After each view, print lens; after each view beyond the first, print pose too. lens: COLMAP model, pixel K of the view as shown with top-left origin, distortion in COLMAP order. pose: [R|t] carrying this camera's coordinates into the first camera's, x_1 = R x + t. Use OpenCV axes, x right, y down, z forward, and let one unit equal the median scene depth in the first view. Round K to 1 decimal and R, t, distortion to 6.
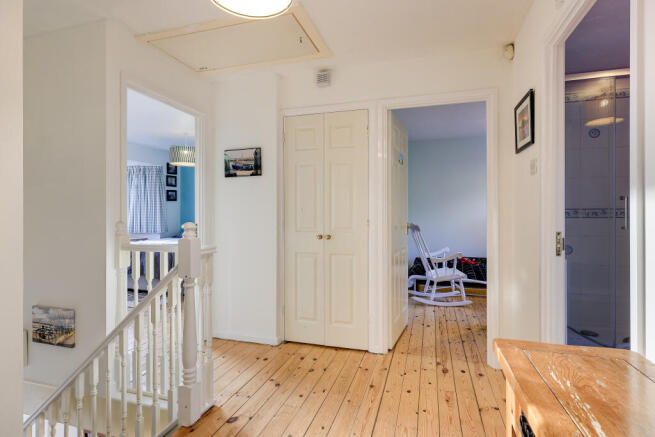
lens RADIAL K [[334.4, 0, 329.0], [0, 334.4, 216.5], [0, 0, 1]] dist [0.007423, 0.000476]
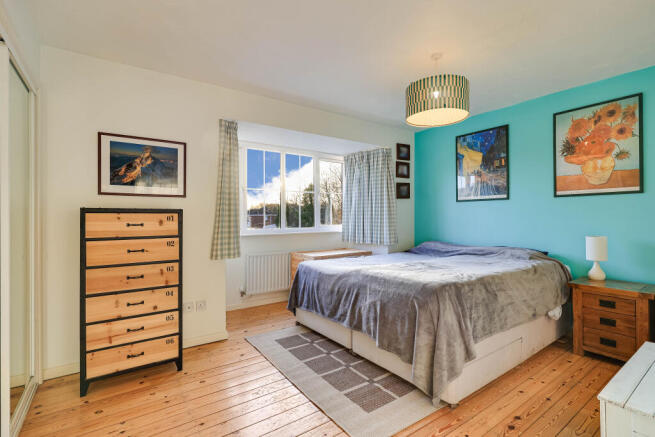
lens RADIAL K [[309.4, 0, 328.3], [0, 309.4, 216.7], [0, 0, 1]] dist [-0.027897, -0.000884]
pose [[0.793366, -0.003092, -0.608738, -0.209179], [-0.001678, 0.999972, -0.007266, -0.004163], [0.608743, 0.006786, 0.793338, 0.410408]]
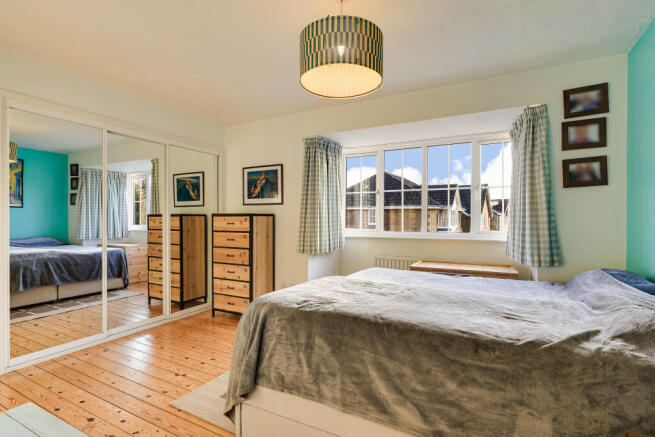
lens RADIAL K [[309.4, 0, 325.7], [0, 309.4, 219.7], [0, 0, 1]] dist [-0.027897, -0.000884]
pose [[-0.194610, 0.002277, -0.980878, -0.080118], [-0.009323, 0.999948, 0.004171, -0.007977], [0.980836, 0.009957, -0.194579, 0.800910]]
